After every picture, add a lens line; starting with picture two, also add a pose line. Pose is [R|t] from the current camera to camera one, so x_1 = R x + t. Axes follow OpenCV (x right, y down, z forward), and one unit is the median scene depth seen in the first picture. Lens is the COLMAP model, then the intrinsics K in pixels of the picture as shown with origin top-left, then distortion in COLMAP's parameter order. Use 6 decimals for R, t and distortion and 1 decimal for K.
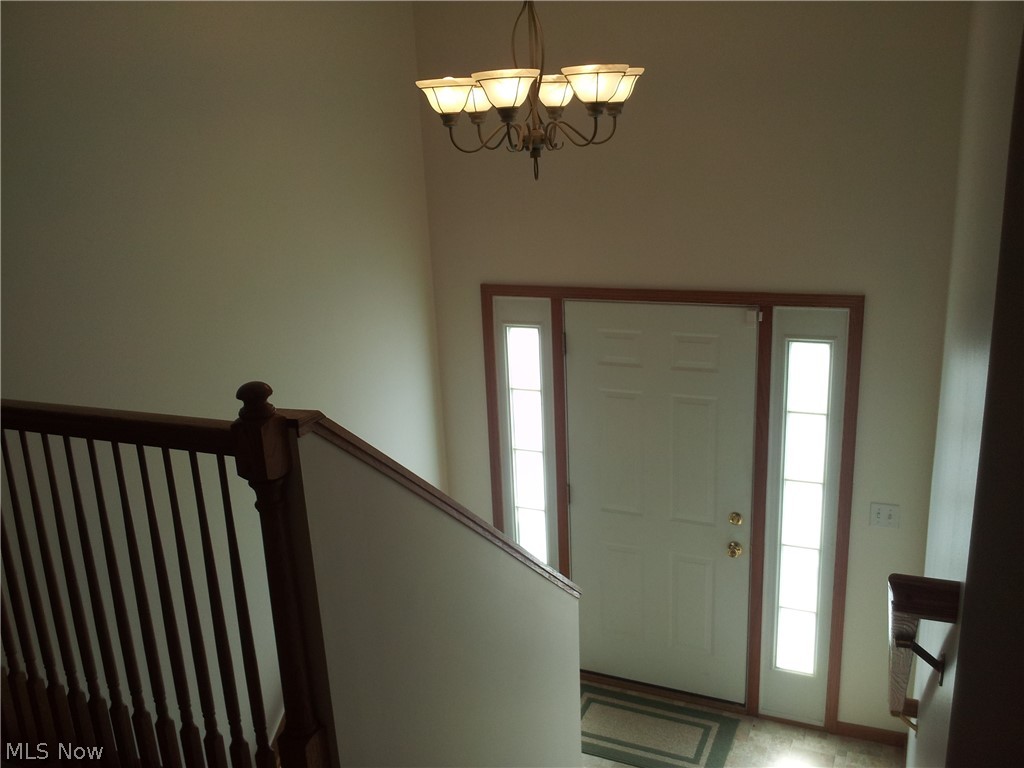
lens RADIAL K [[887.0, 0, 510.6], [0, 887.0, 387.6], [0, 0, 1]] dist [-0.006201, -0.037572]
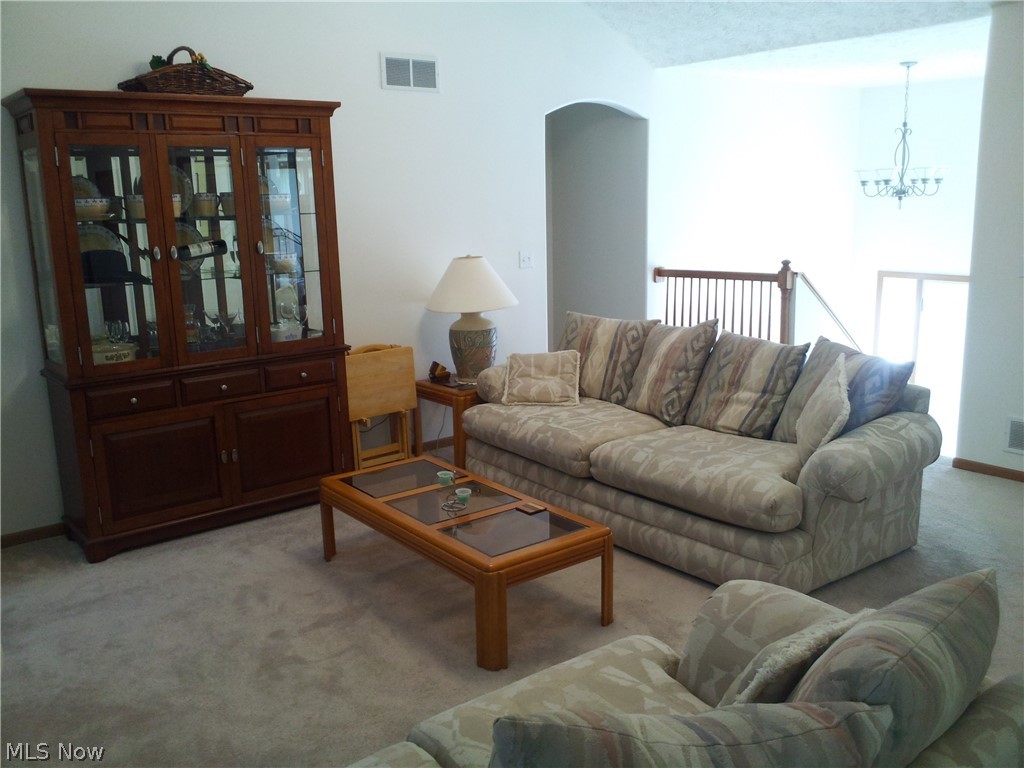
lens RADIAL K [[887.0, 0, 509.5], [0, 887.0, 381.3], [0, 0, 1]] dist [-0.006201, -0.037572]
pose [[0.890475, 0.143781, -0.431719, 0.291272], [-0.159841, 0.987142, -0.000932, 0.607978], [0.426034, 0.069836, 0.902008, -2.416475]]
